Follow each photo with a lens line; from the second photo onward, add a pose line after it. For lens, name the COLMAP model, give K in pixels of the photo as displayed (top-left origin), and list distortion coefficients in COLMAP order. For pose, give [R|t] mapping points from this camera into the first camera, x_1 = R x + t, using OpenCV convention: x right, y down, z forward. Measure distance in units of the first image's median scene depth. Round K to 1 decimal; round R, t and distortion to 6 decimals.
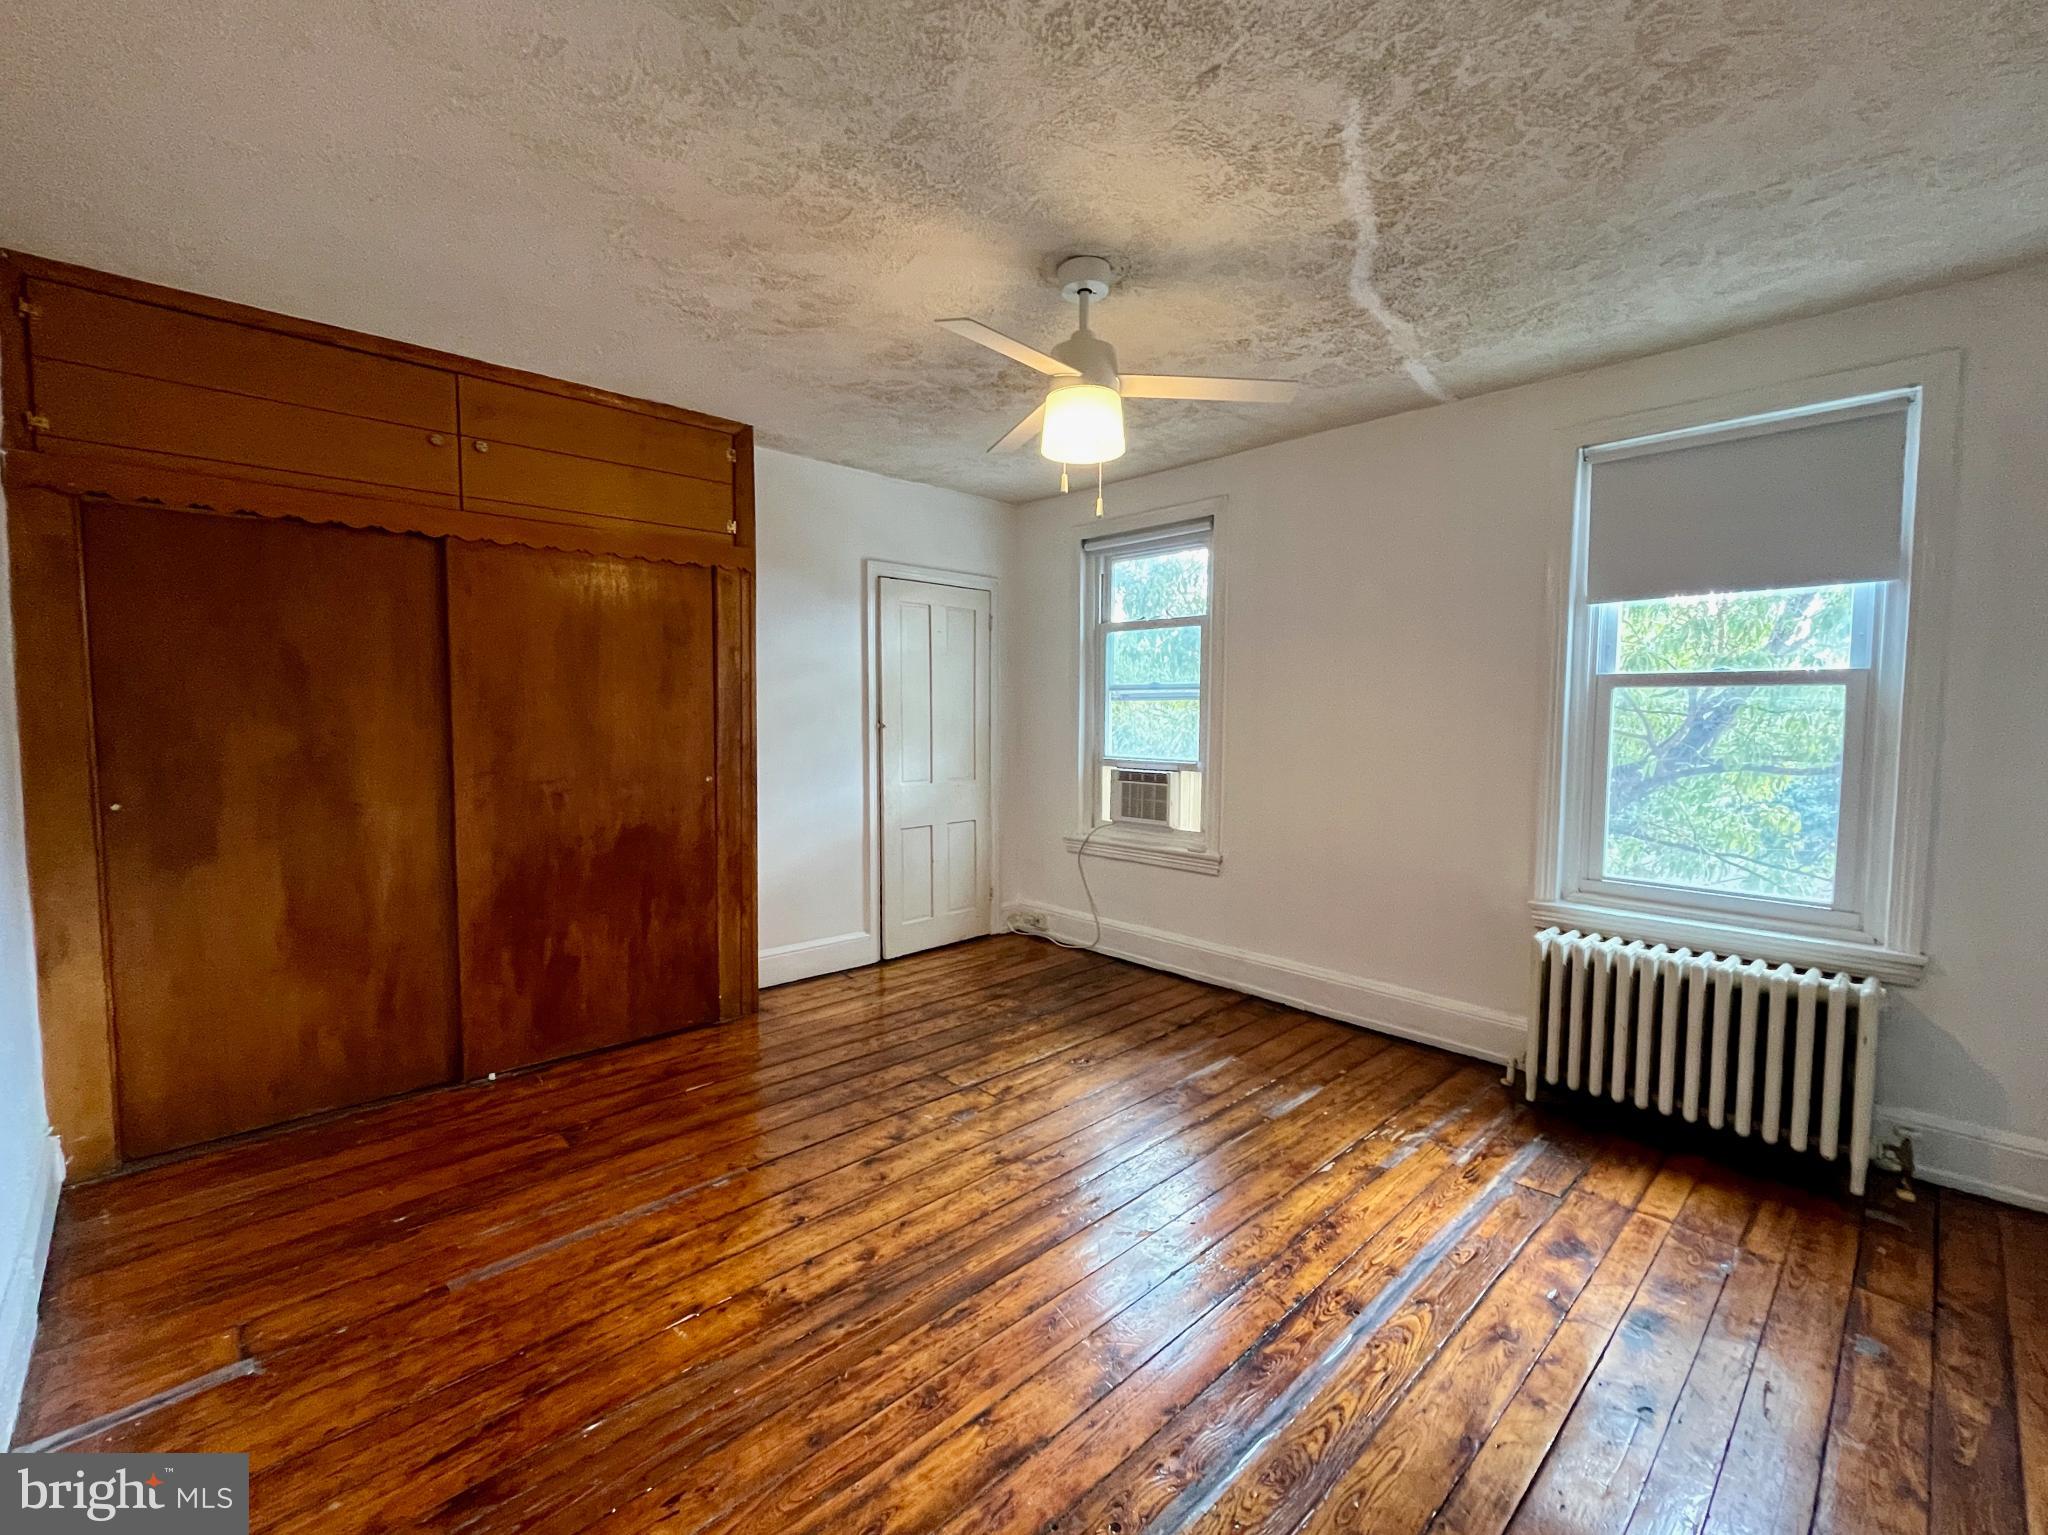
lens RADIAL K [[825.0, 0, 1024.0], [0, 825.0, 767.5], [0, 0, 1]] dist [0.000325, -0.000218]
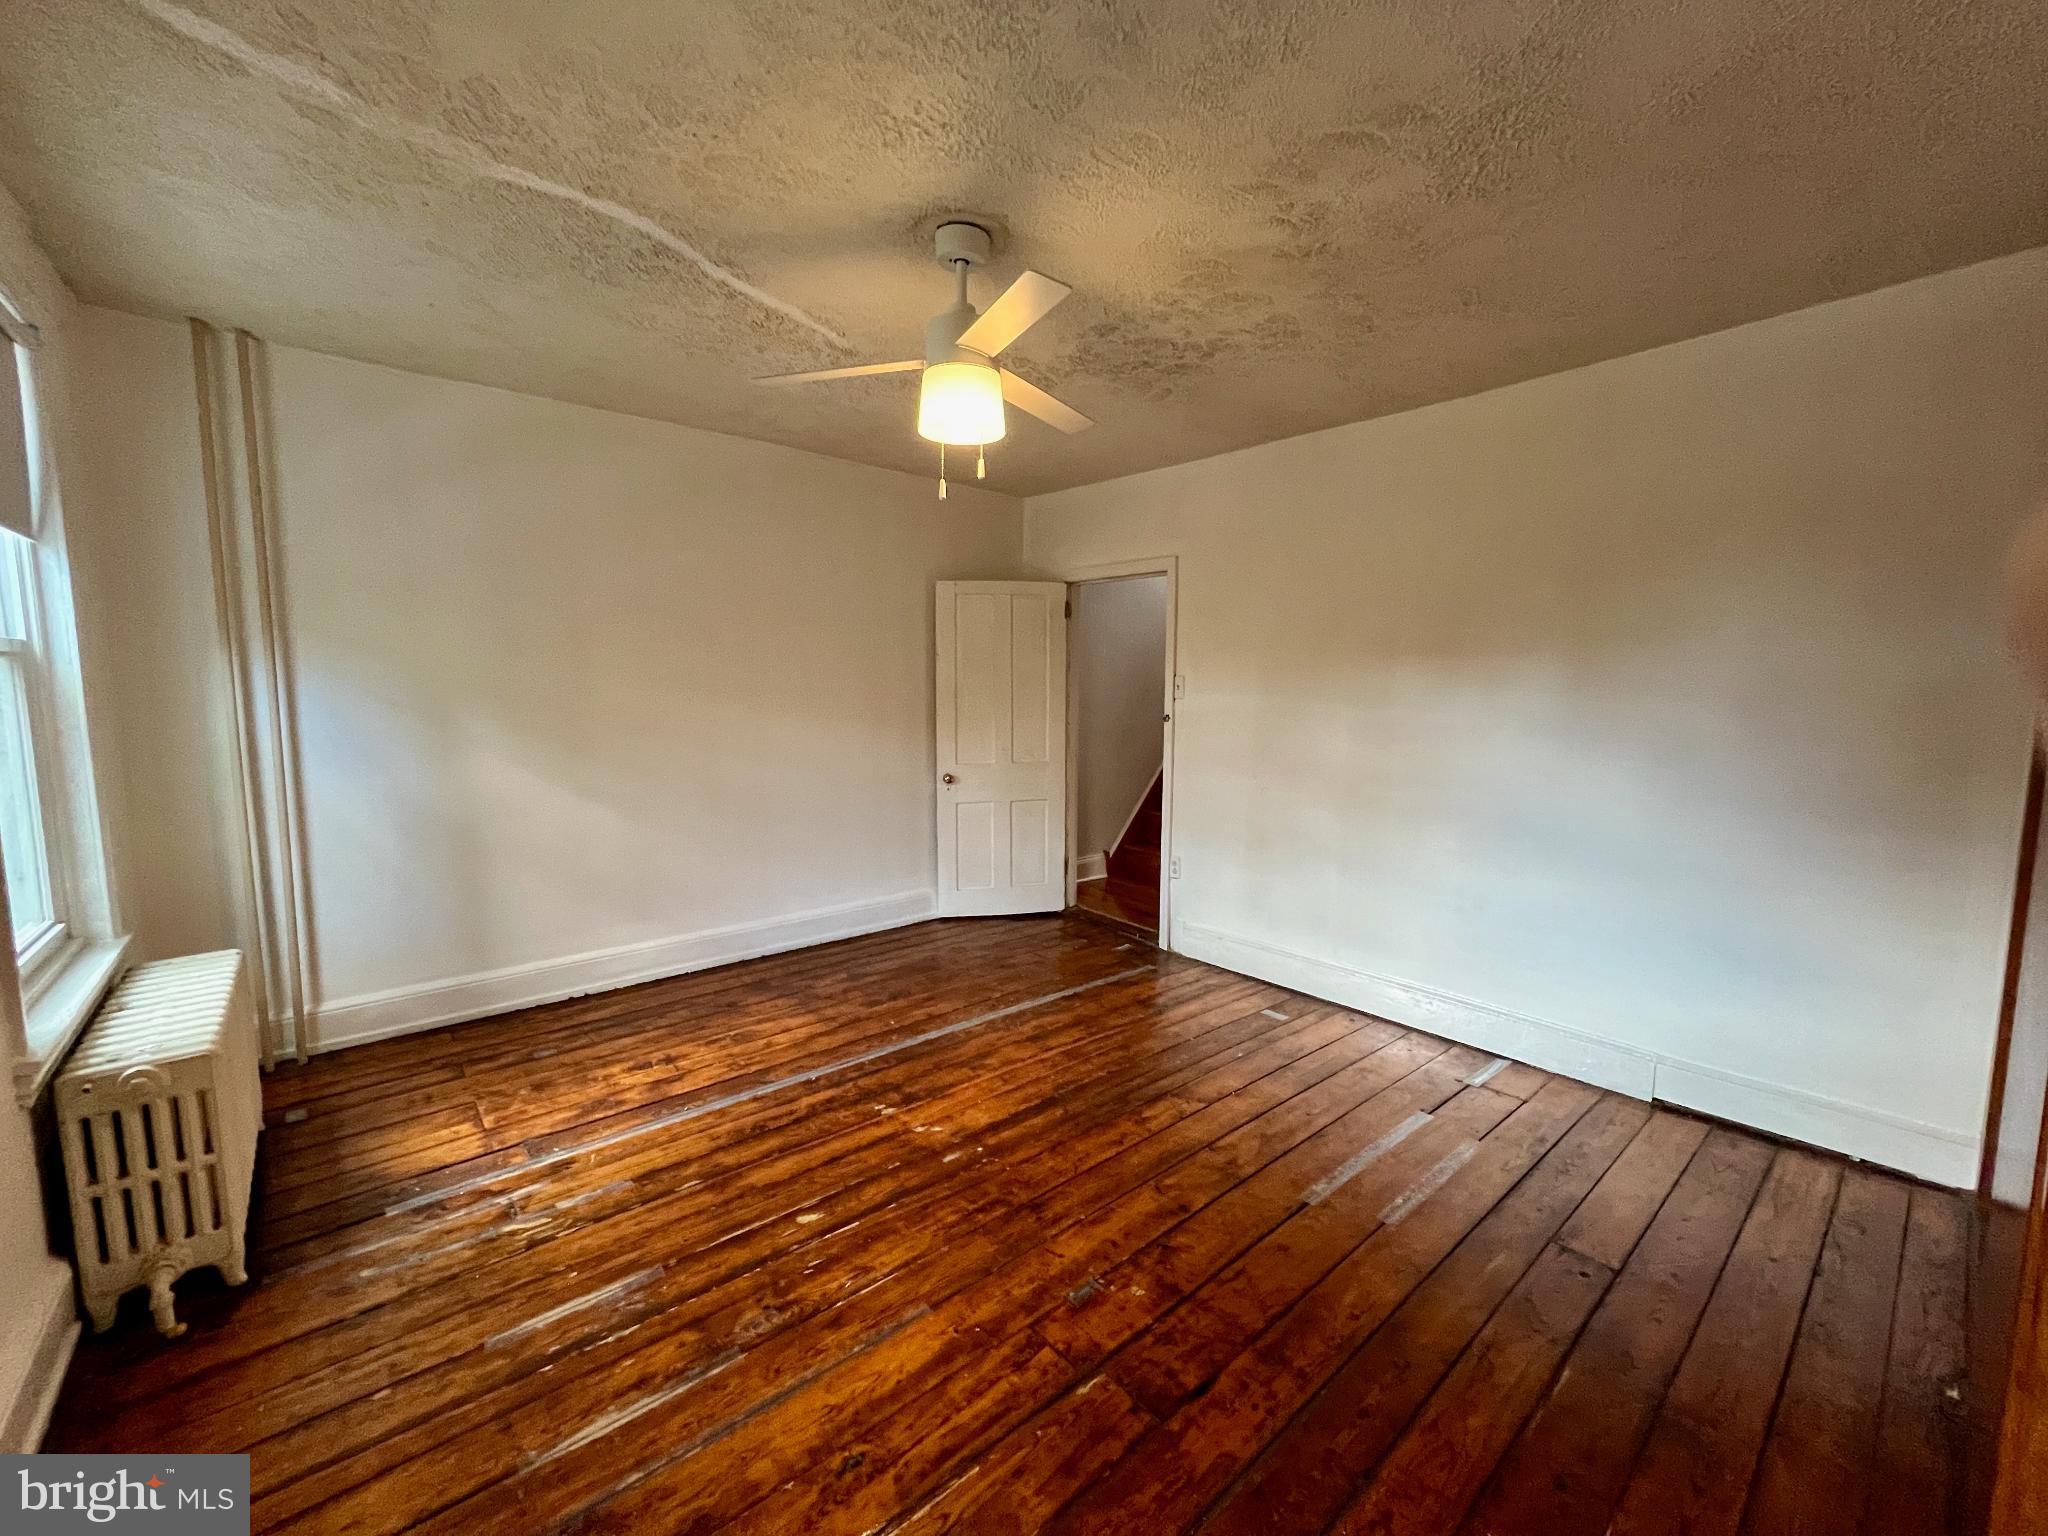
lens RADIAL K [[825.0, 0, 1024.0], [0, 825.0, 768.0], [0, 0, 1]] dist [0.000325, -0.000218]
pose [[-0.998421, -0.018259, 0.053130, -0.053747], [-0.008581, 0.984176, 0.176983, -0.149923], [-0.055521, 0.176248, -0.982779, 1.797336]]
